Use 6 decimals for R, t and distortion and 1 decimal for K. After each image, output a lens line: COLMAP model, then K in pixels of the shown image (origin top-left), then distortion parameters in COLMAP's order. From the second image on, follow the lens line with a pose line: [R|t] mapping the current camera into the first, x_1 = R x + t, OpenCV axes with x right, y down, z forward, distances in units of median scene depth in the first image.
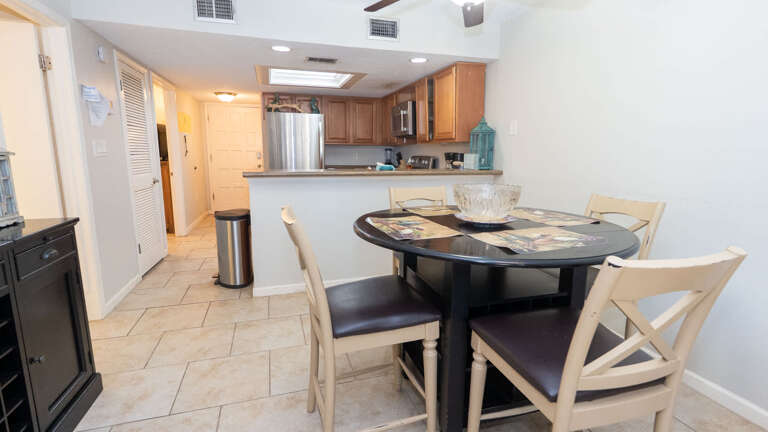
lens RADIAL K [[353.1, 0, 388.1], [0, 353.1, 214.6], [0, 0, 1]] dist [-0.004318, -0.000547]
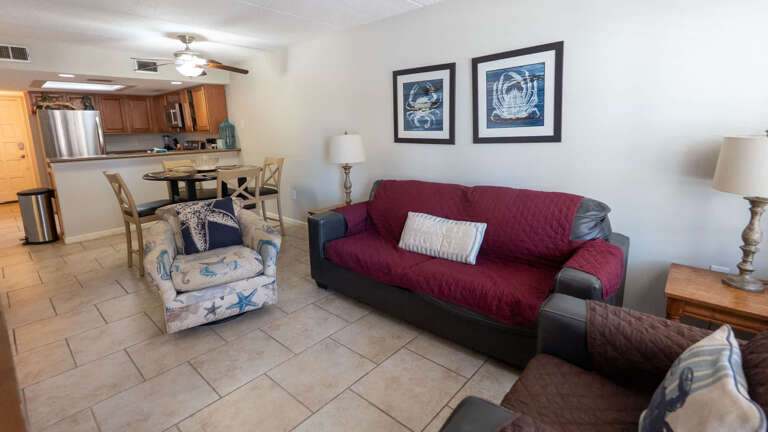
lens RADIAL K [[350.2, 0, 386.5], [0, 350.2, 192.0], [0, 0, 1]] dist [0.000331, -0.000258]
pose [[0.859310, -0.119453, 0.497310, 0.041829], [0.117649, 0.992435, 0.035094, 0.082170], [-0.497739, 0.028351, 0.866863, -0.615029]]
